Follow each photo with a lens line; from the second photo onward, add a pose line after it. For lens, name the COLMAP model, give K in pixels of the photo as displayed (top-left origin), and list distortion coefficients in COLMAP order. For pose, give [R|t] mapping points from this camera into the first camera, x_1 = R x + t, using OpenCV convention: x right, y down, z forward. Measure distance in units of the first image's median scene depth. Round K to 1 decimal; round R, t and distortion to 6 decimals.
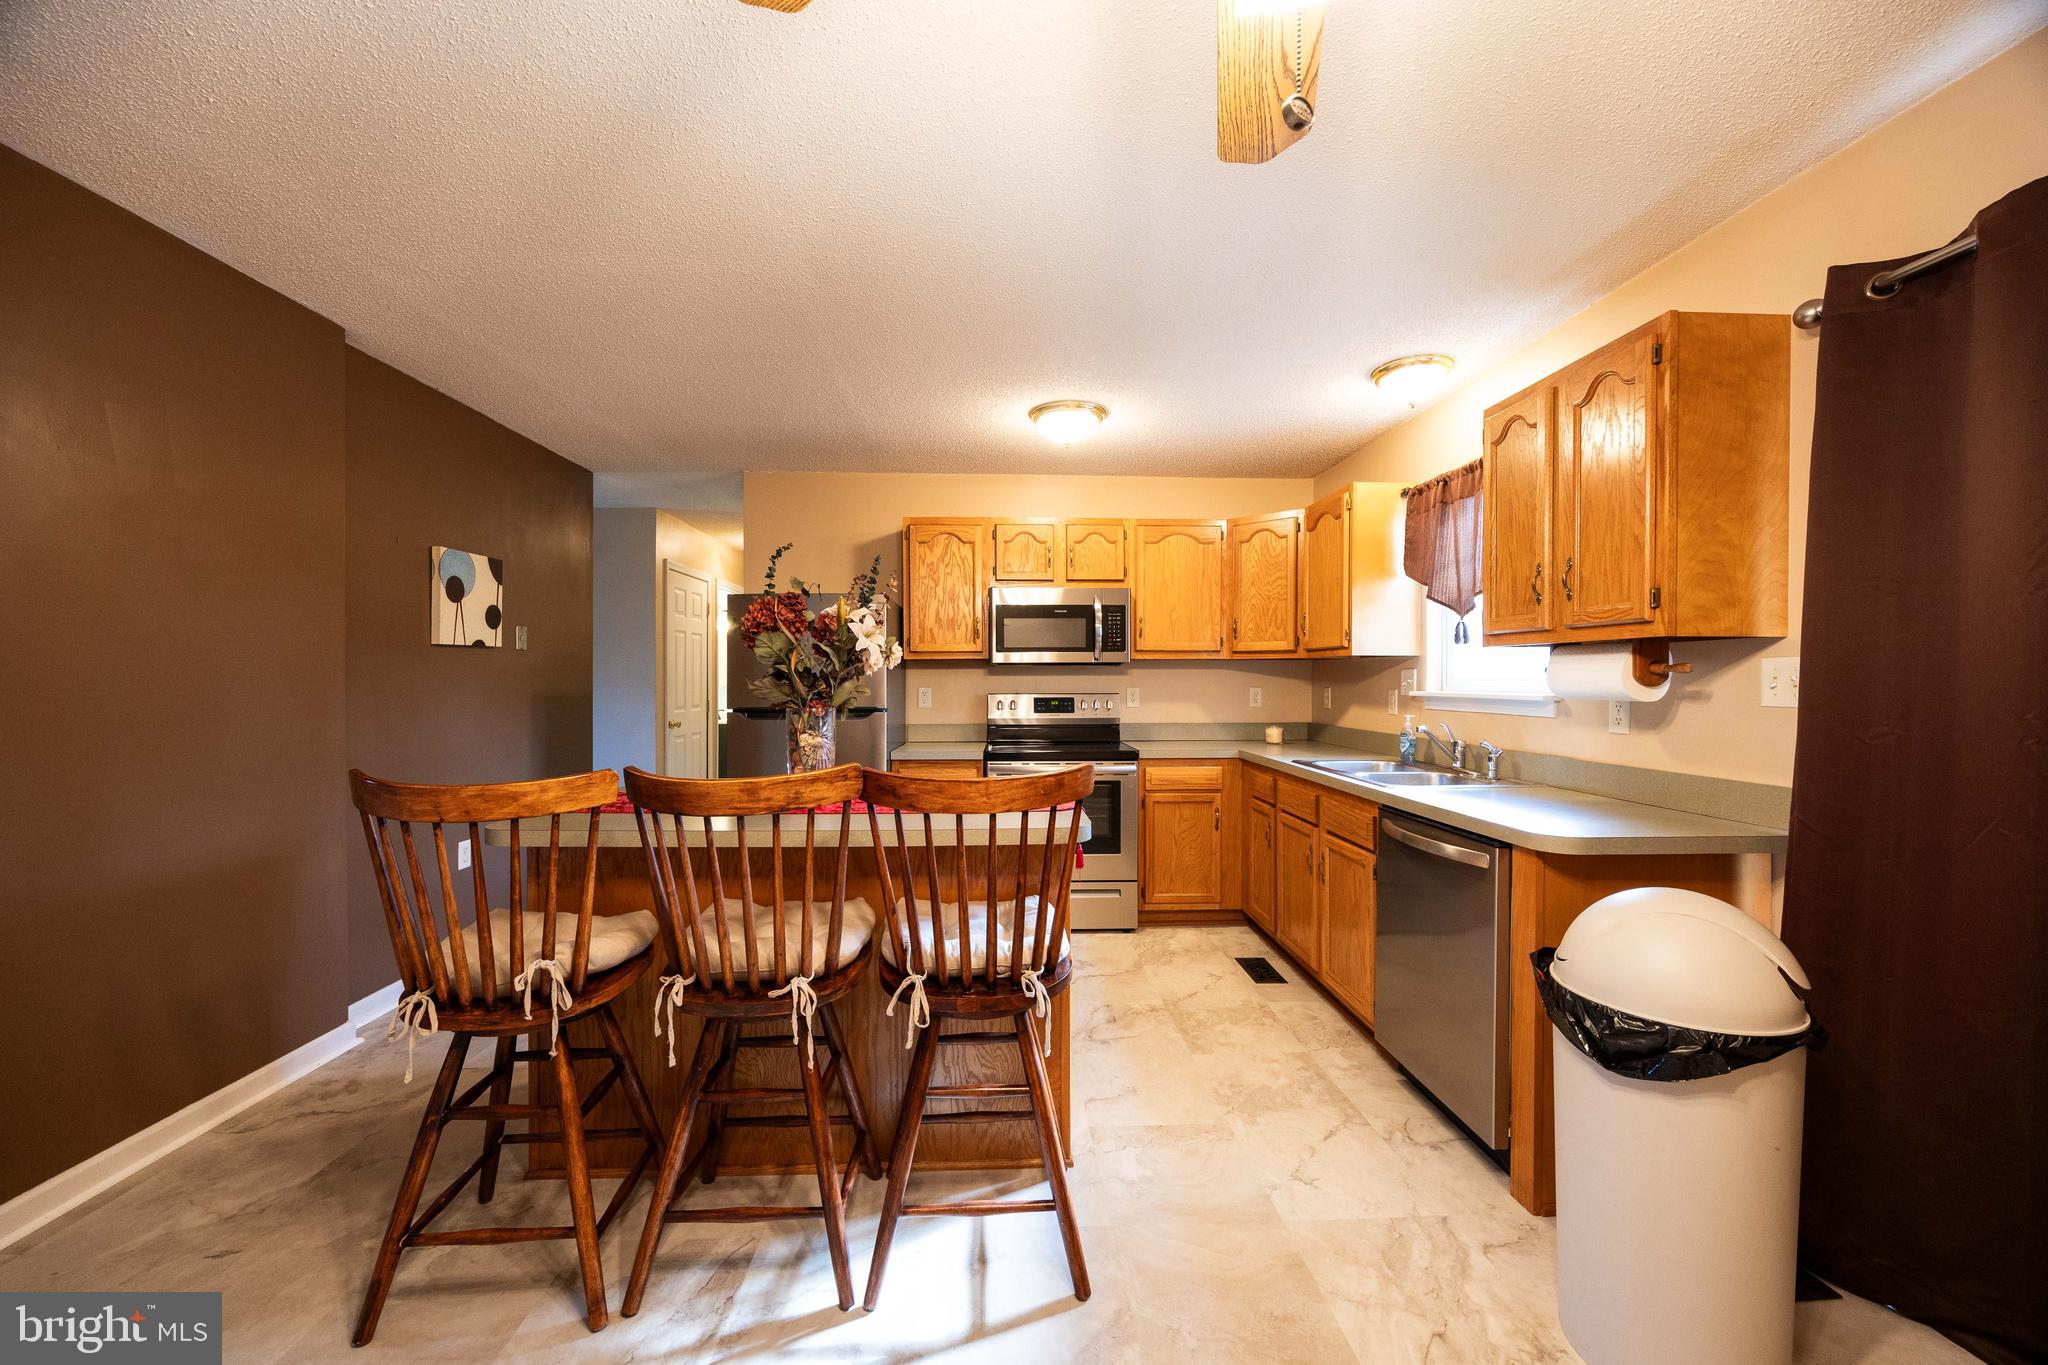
lens RADIAL K [[769.6, 0, 1024.0], [0, 769.6, 682.5], [0, 0, 1]] dist [-0.001023, 0.000039]
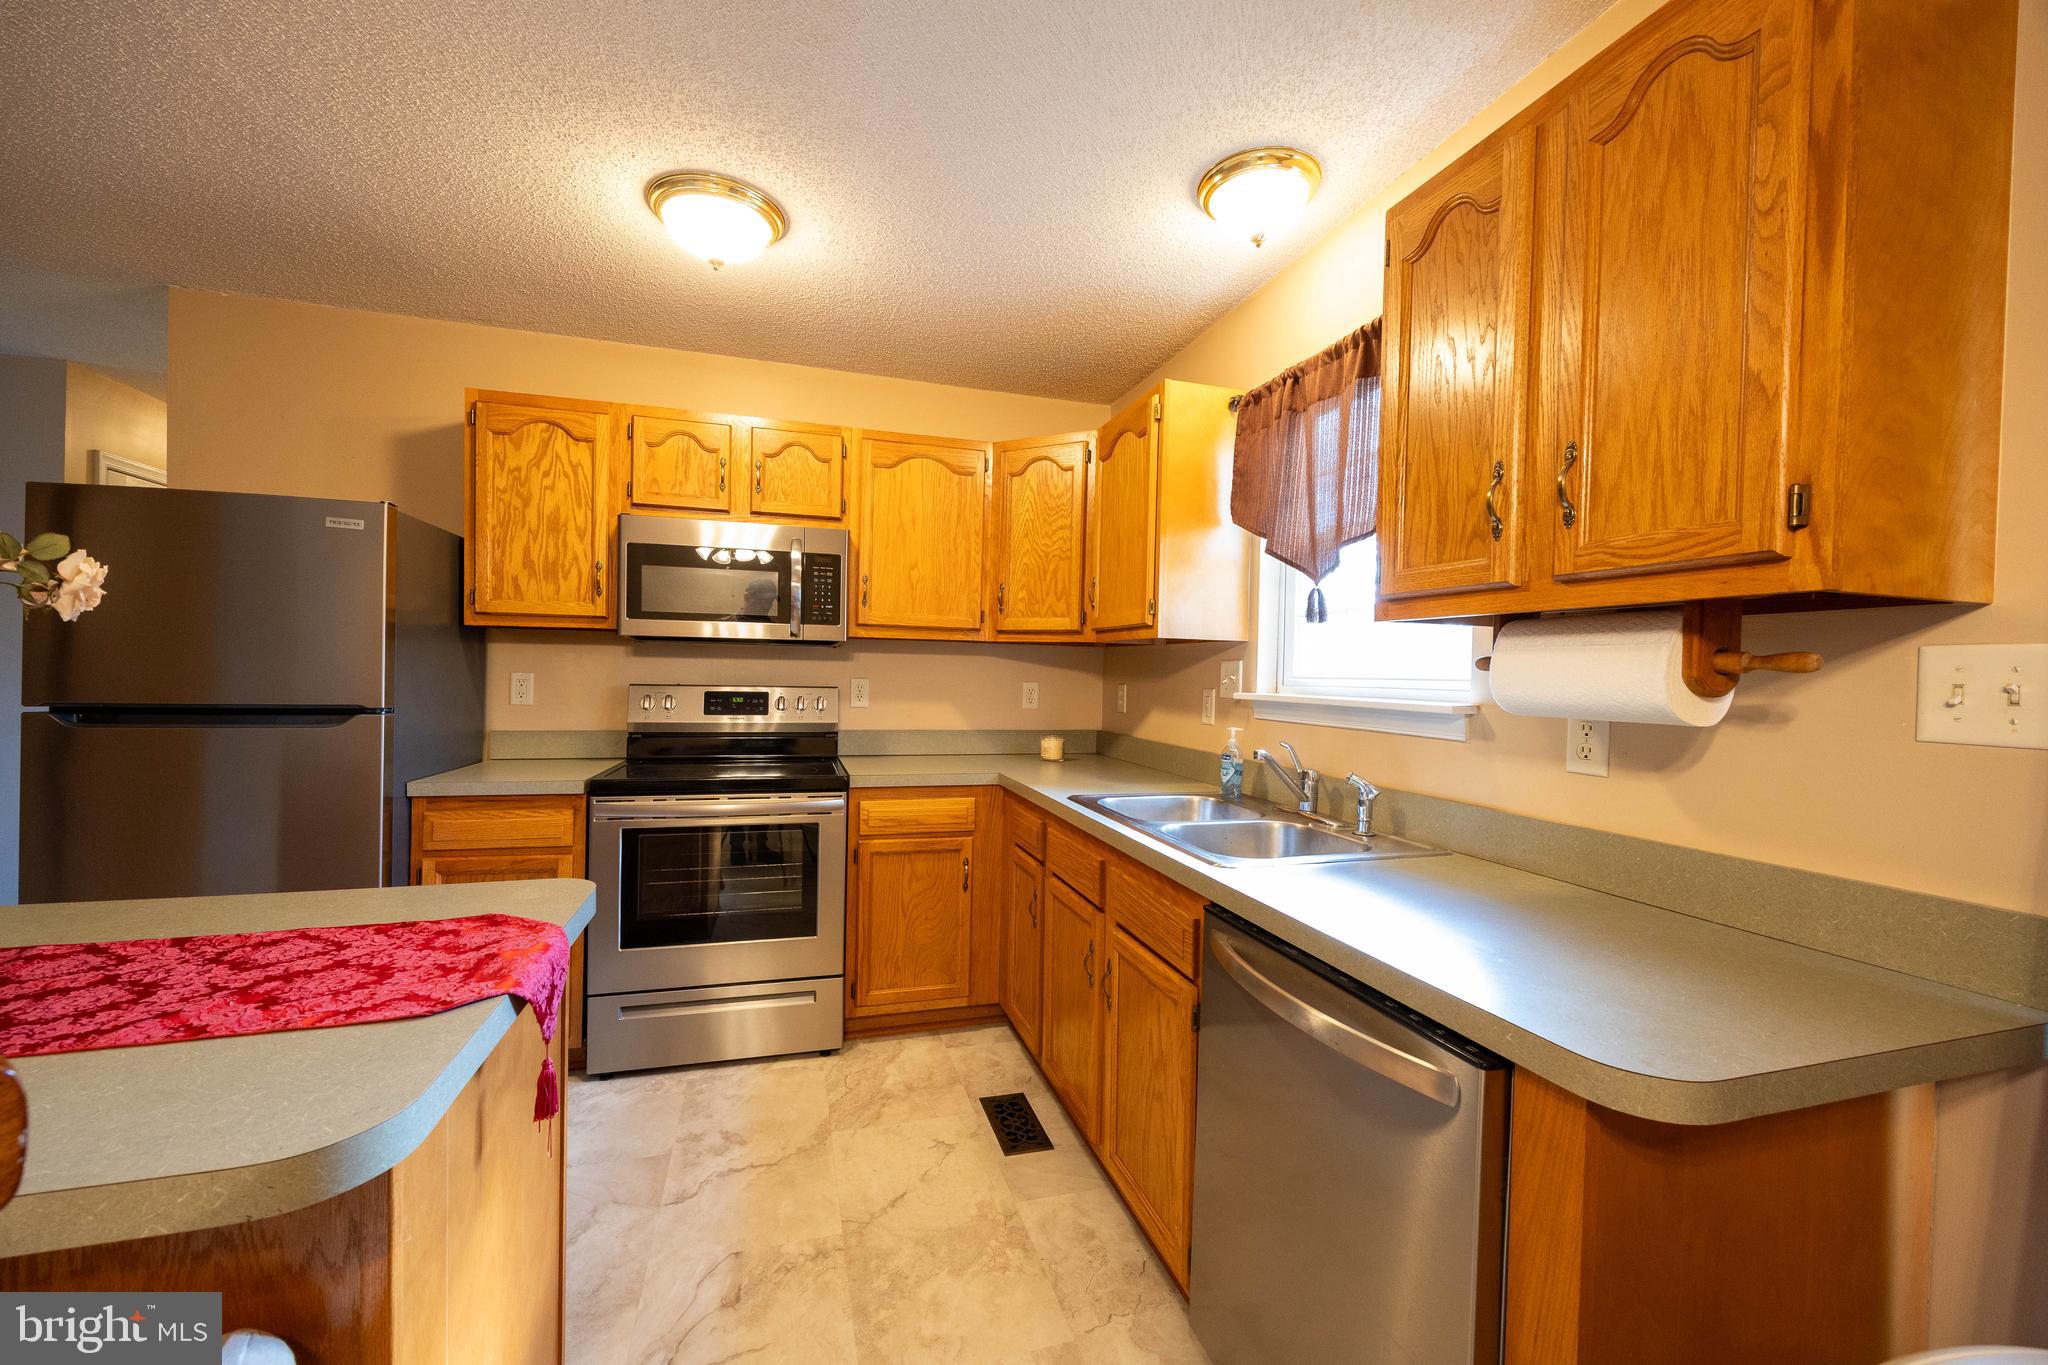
lens RADIAL K [[812.6, 0, 1024.0], [0, 812.6, 682.5], [0, 0, 1]] dist [0.000855, 0.000000]
pose [[0.967394, 0.017920, 0.252641, 0.133261], [-0.020851, 0.999743, 0.008929, 0.000023], [-0.252416, -0.013906, 0.967519, 0.338333]]
